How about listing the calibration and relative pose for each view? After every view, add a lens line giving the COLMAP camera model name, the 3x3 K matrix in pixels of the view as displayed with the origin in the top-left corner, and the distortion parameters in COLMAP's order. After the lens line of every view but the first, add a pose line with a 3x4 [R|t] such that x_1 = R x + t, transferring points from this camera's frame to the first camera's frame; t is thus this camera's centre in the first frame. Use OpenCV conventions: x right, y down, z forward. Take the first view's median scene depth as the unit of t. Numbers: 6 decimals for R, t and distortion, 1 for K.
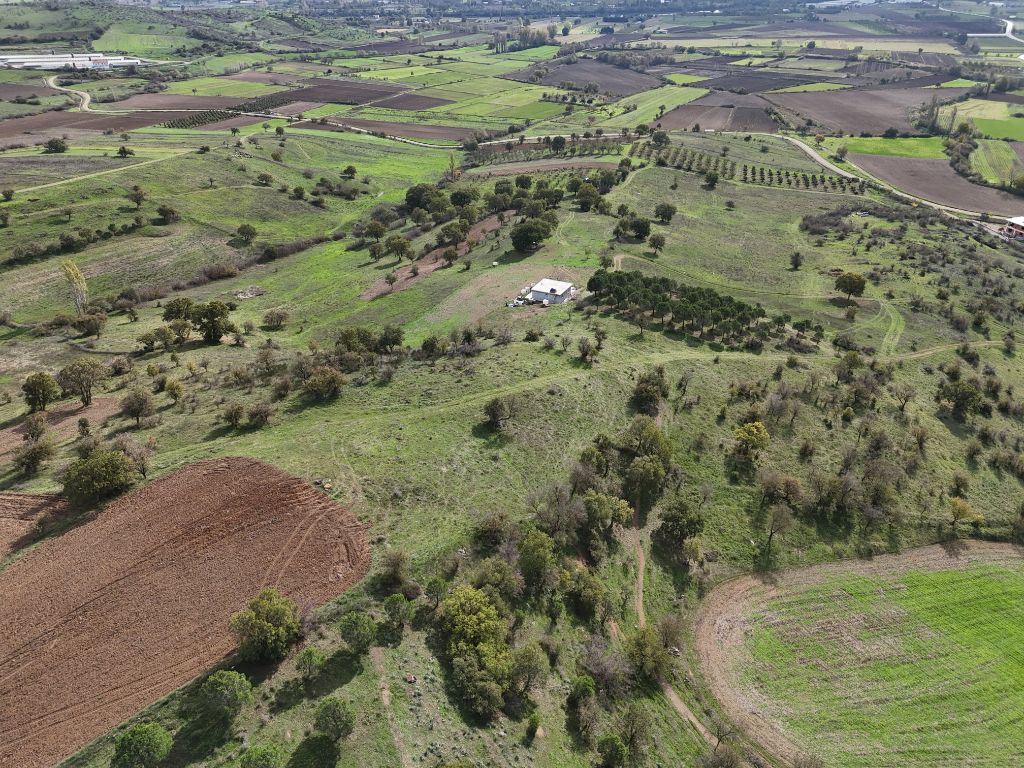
lens RADIAL K [[753.1, 0, 513.9], [0, 753.1, 382.4], [0, 0, 1]] dist [0.067366, -0.057725]
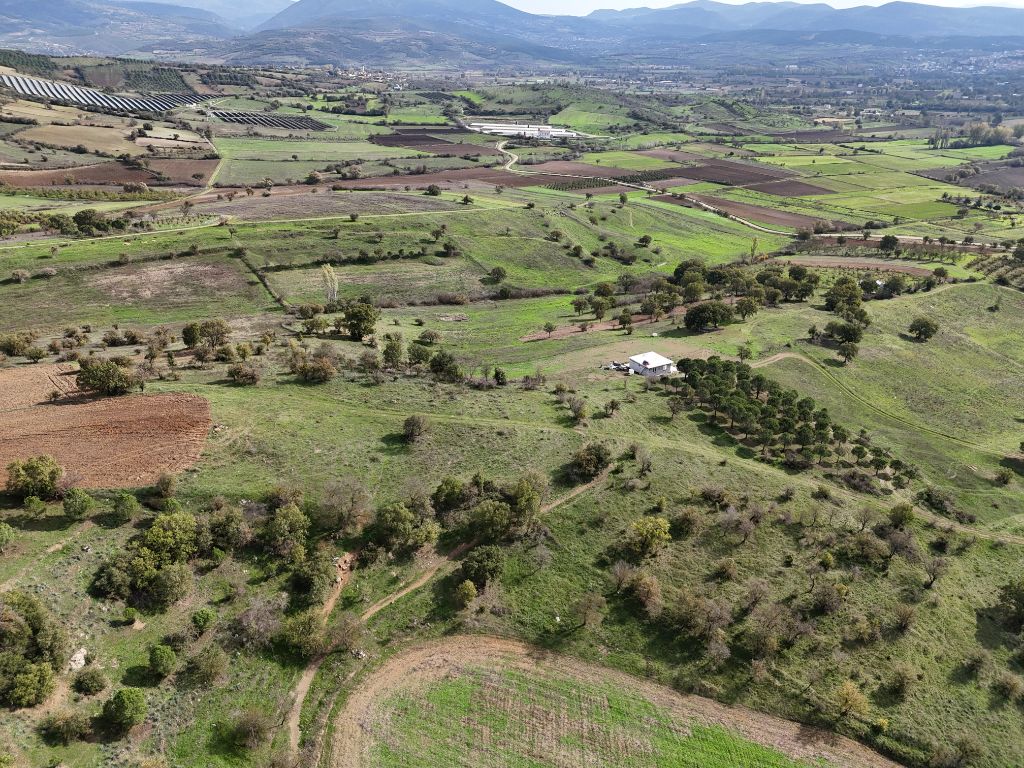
lens RADIAL K [[753.1, 0, 513.9], [0, 753.1, 382.4], [0, 0, 1]] dist [0.067366, -0.057725]
pose [[0.838630, 0.231306, -0.493150, 0.231703], [-0.277184, 0.960591, -0.020814, -0.015933], [0.468901, 0.154148, 0.869695, 0.026686]]
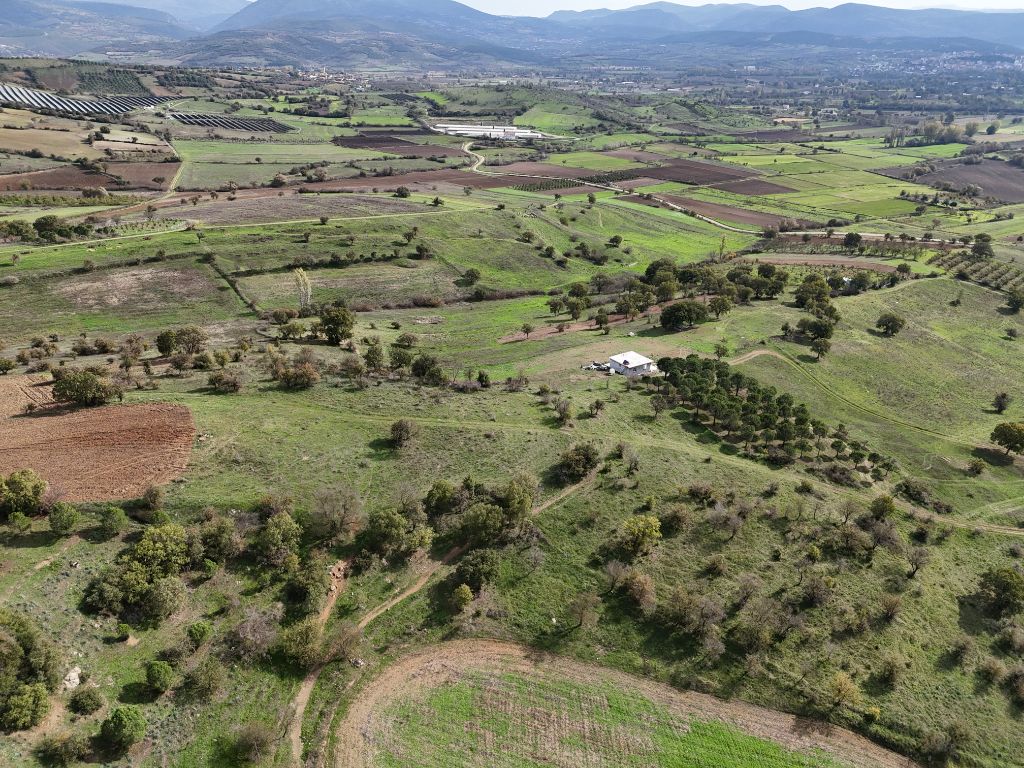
lens RADIAL K [[753.1, 0, 513.9], [0, 753.1, 382.4], [0, 0, 1]] dist [0.067366, -0.057725]
pose [[0.863219, 0.213895, -0.457277, 0.222640], [-0.256900, 0.965869, -0.033167, -0.013846], [0.434576, 0.146105, 0.888705, 0.021912]]
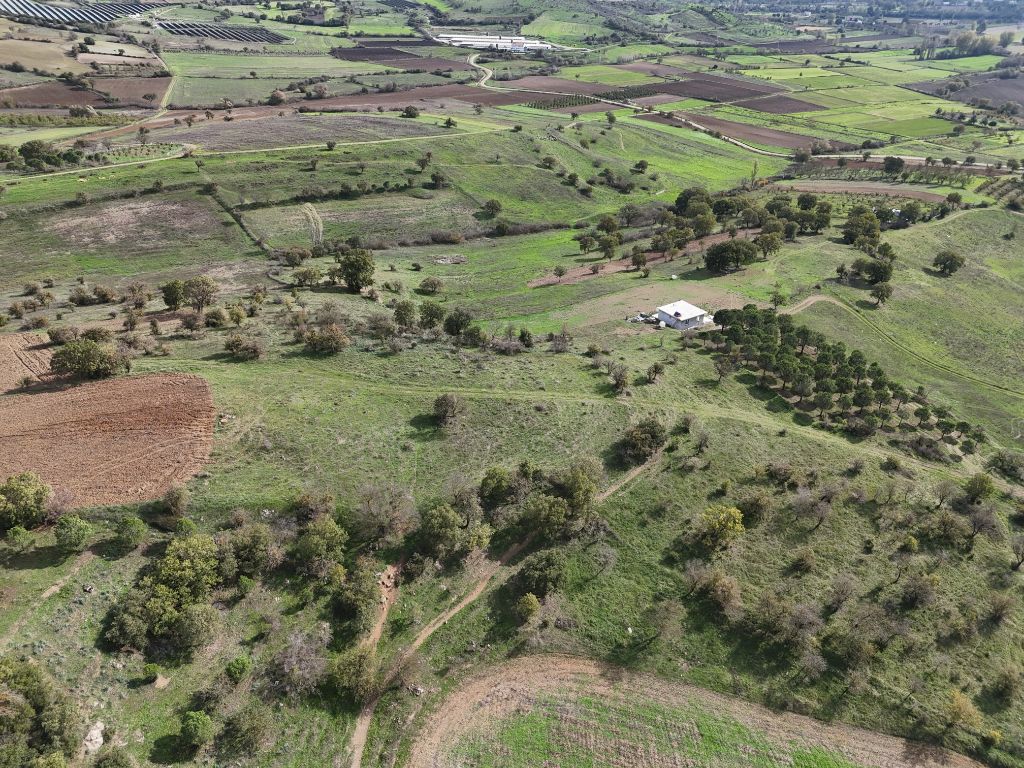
lens RADIAL K [[753.1, 0, 513.9], [0, 753.1, 382.4], [0, 0, 1]] dist [0.067366, -0.057725]
pose [[0.862819, 0.259843, -0.433618, 0.171947], [-0.257169, 0.964109, 0.066019, -0.029572], [0.435209, 0.054550, 0.898675, 0.049972]]
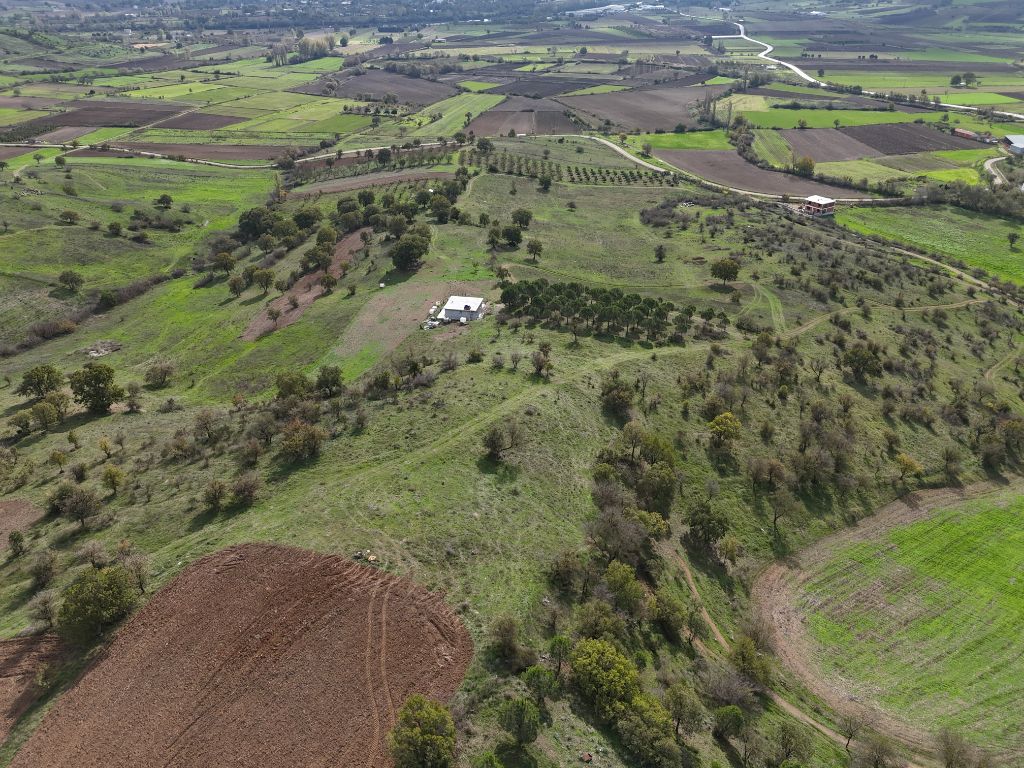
lens RADIAL K [[753.1, 0, 513.9], [0, 753.1, 382.4], [0, 0, 1]] dist [0.067366, -0.057725]
pose [[0.960200, -0.137559, 0.243092, -0.078927], [0.140056, 0.990118, 0.007069, -0.014153], [-0.241663, 0.027259, 0.969977, 0.028033]]
